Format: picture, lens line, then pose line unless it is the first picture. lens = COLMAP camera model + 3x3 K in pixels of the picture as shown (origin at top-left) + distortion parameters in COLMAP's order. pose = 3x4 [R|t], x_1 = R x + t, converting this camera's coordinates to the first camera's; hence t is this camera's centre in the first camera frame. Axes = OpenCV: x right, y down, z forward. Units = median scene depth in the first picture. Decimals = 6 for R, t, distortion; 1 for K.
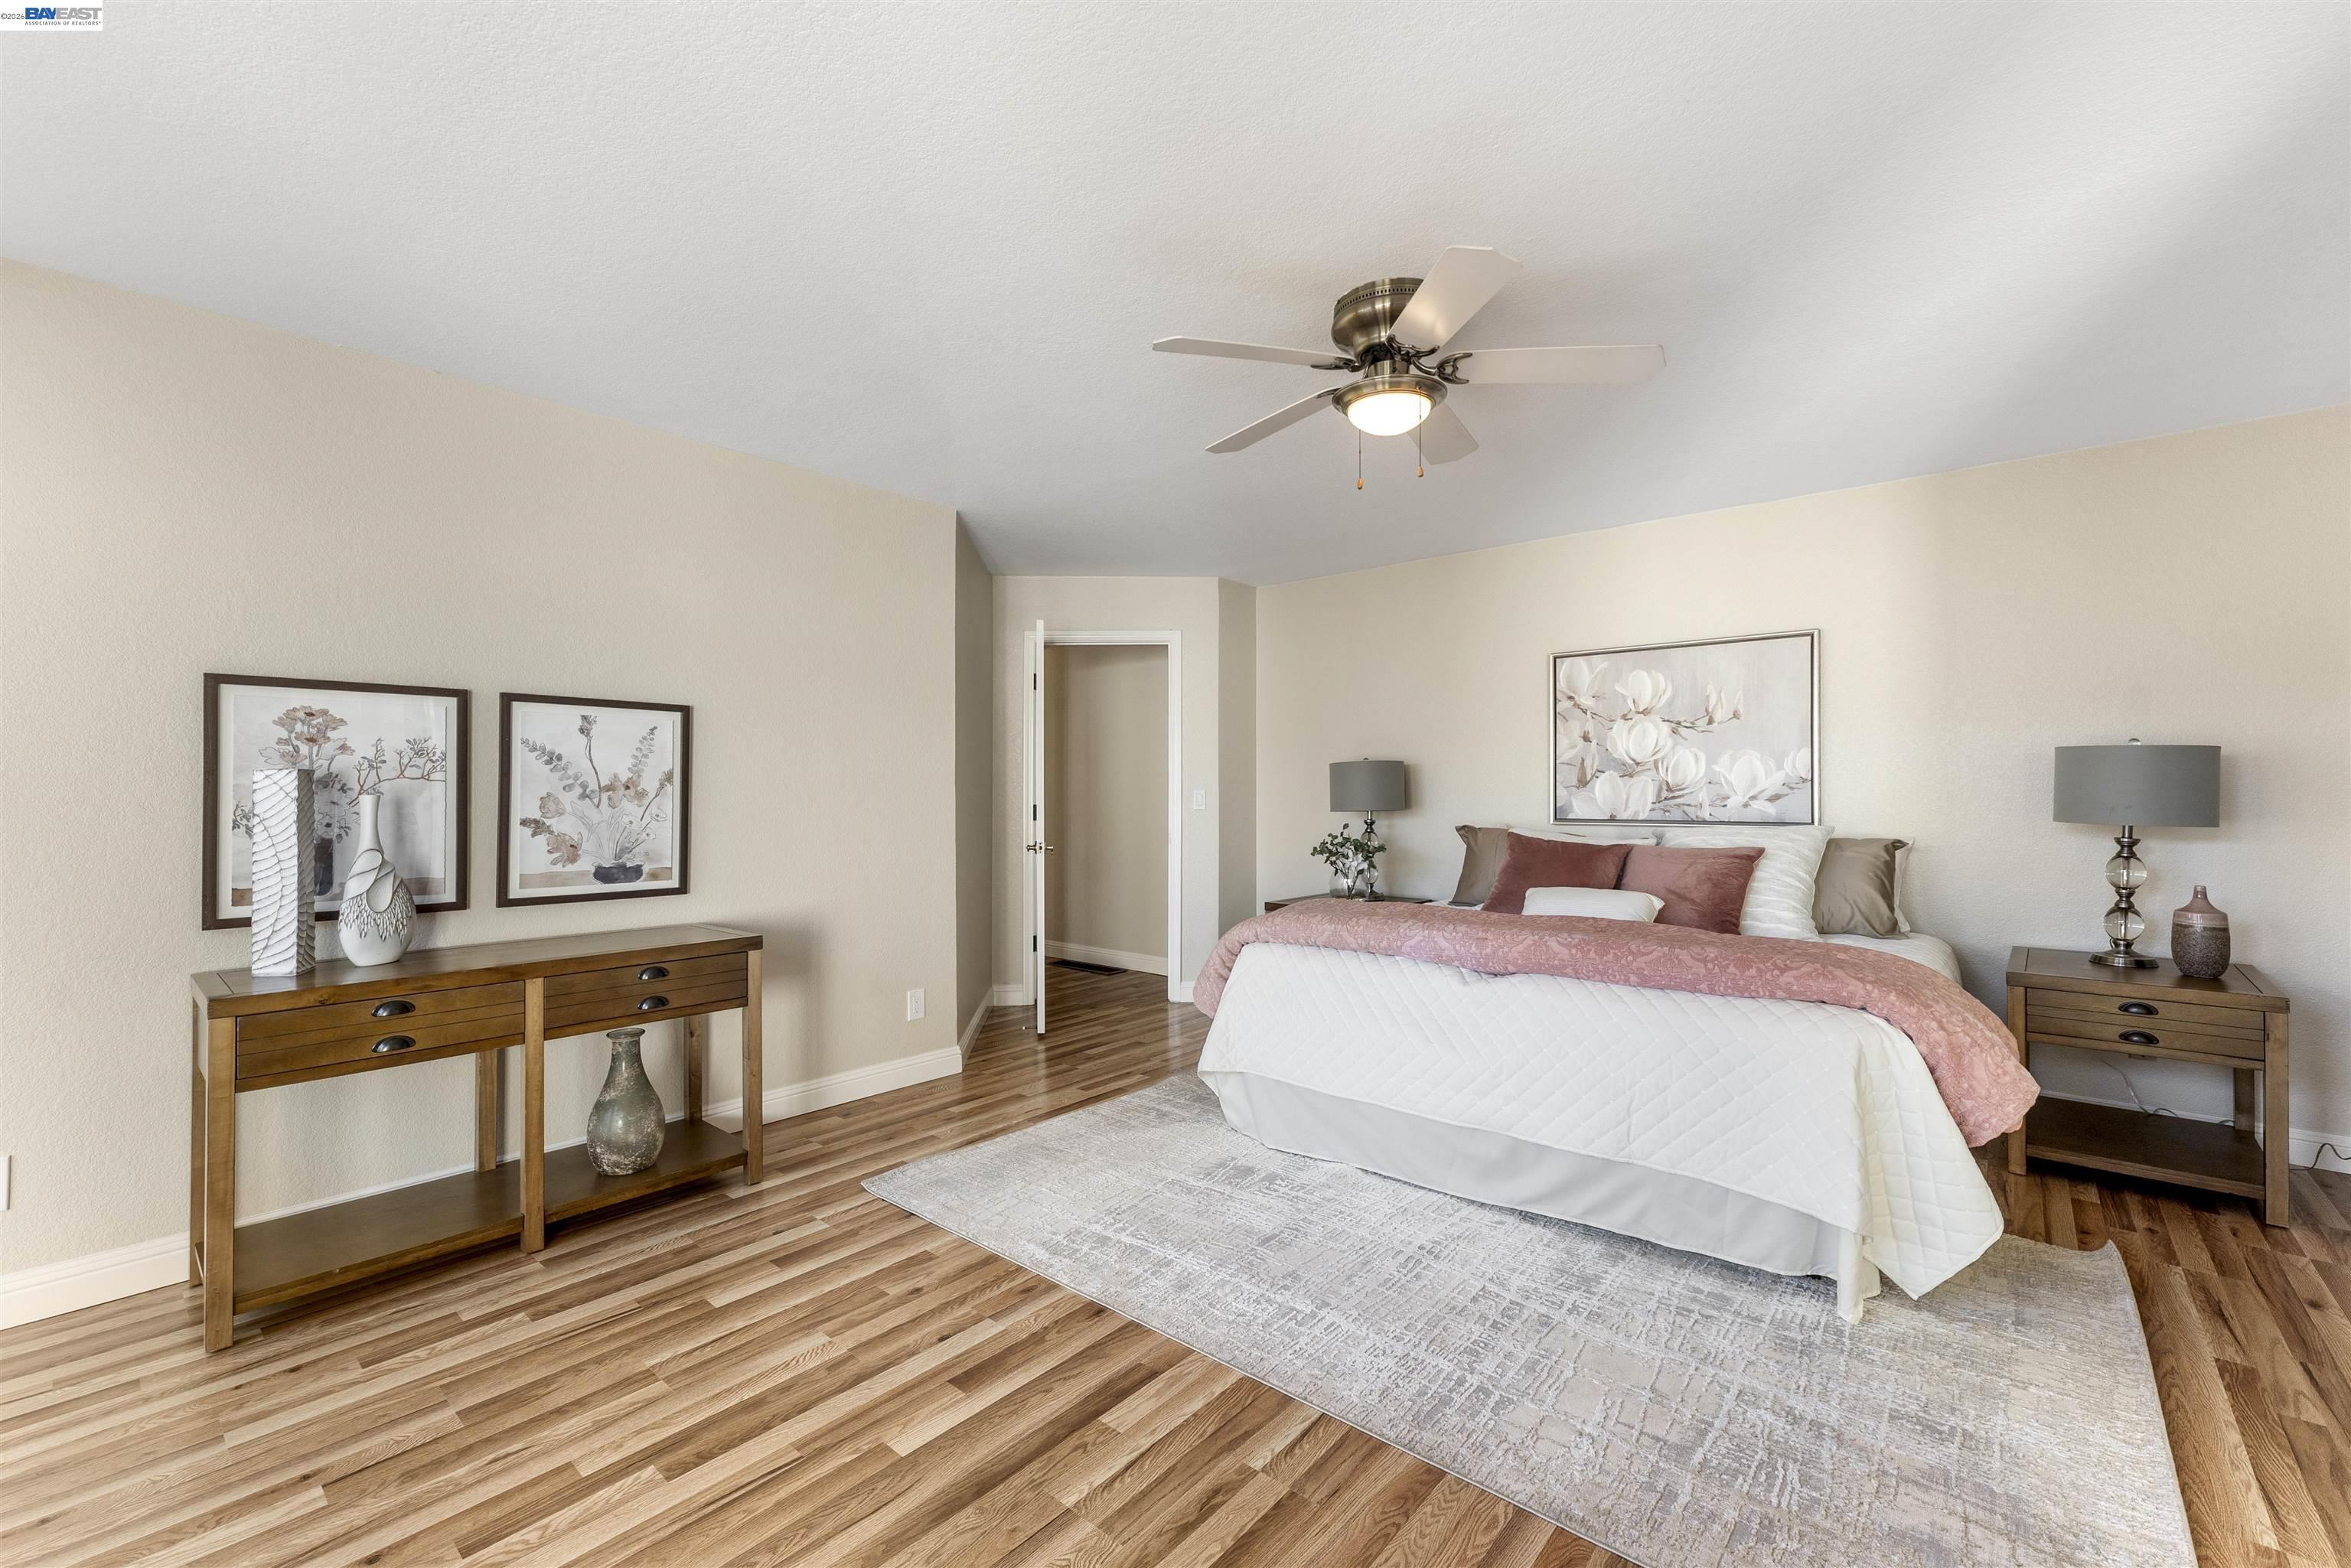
lens RADIAL K [[959.9, 0, 1170.1], [0, 959.9, 791.0], [0, 0, 1]] dist [-0.000127, 0.000199]
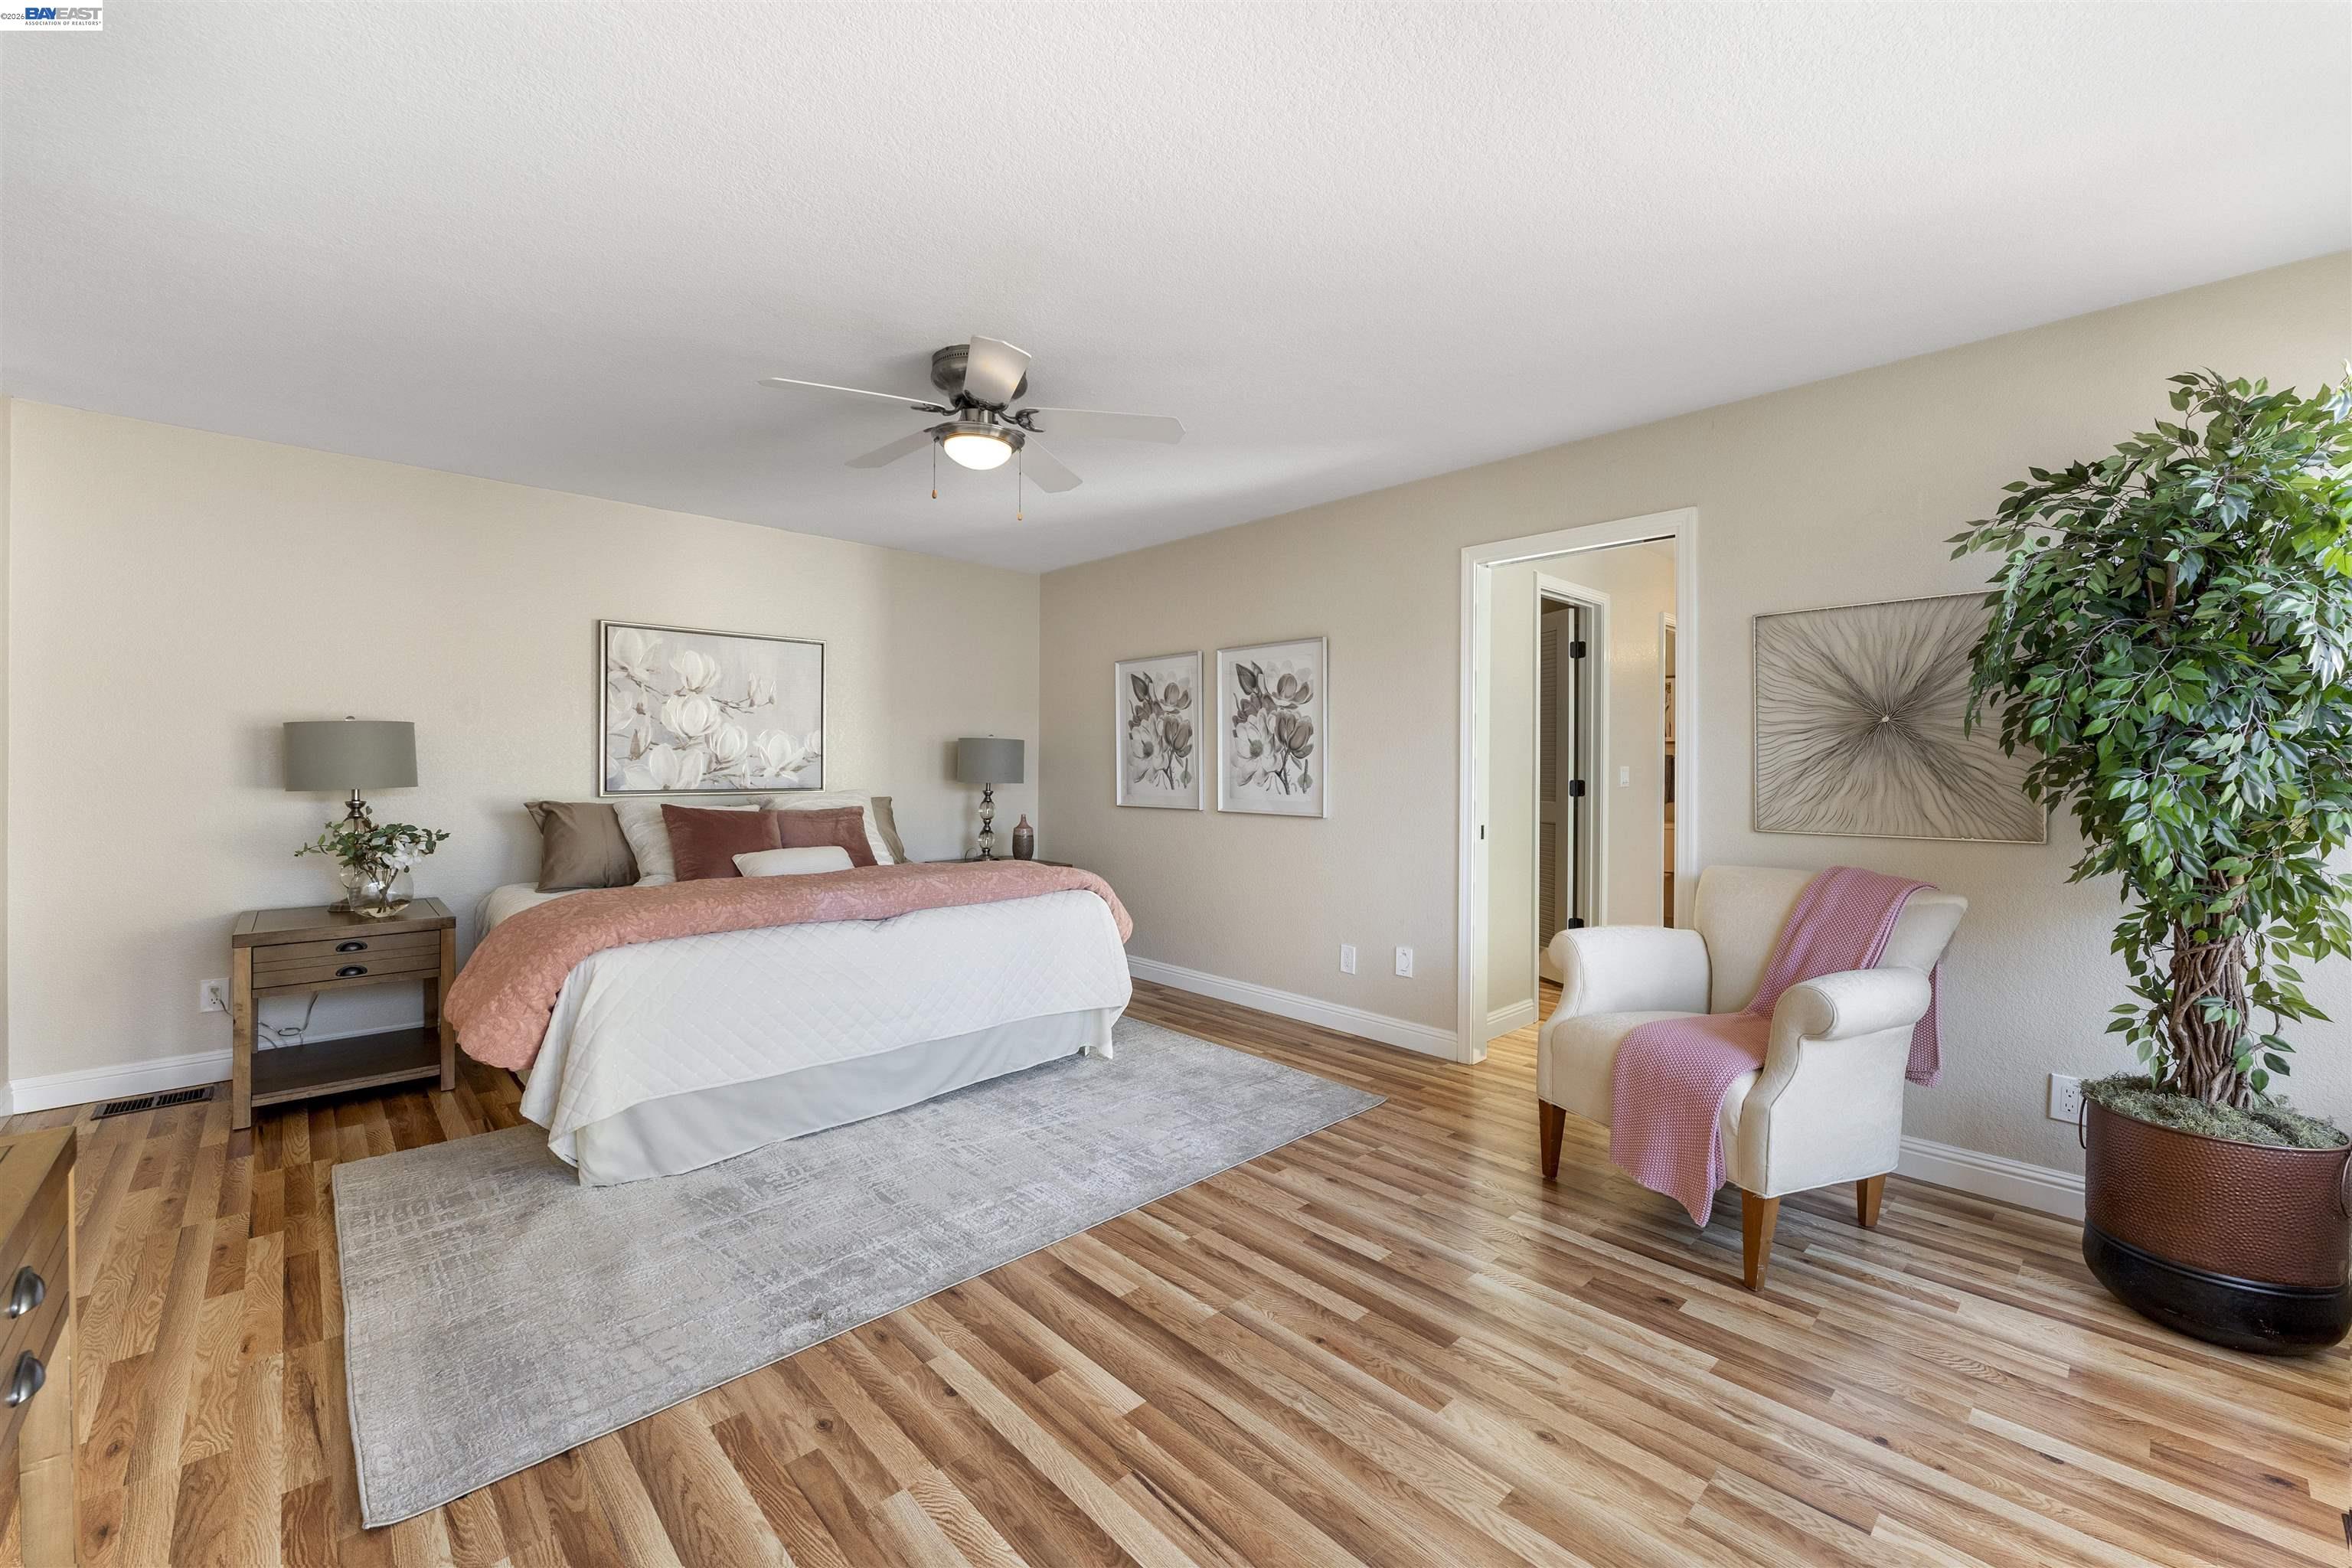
lens RADIAL K [[960.4, 0, 1171.9], [0, 960.4, 771.6], [0, 0, 1]] dist [-0.000127, 0.000199]
pose [[0.097284, -0.005970, 0.995239, -0.834268], [-0.003669, 0.999973, 0.006357, 0.001362], [-0.995250, -0.004270, 0.097259, 0.556016]]
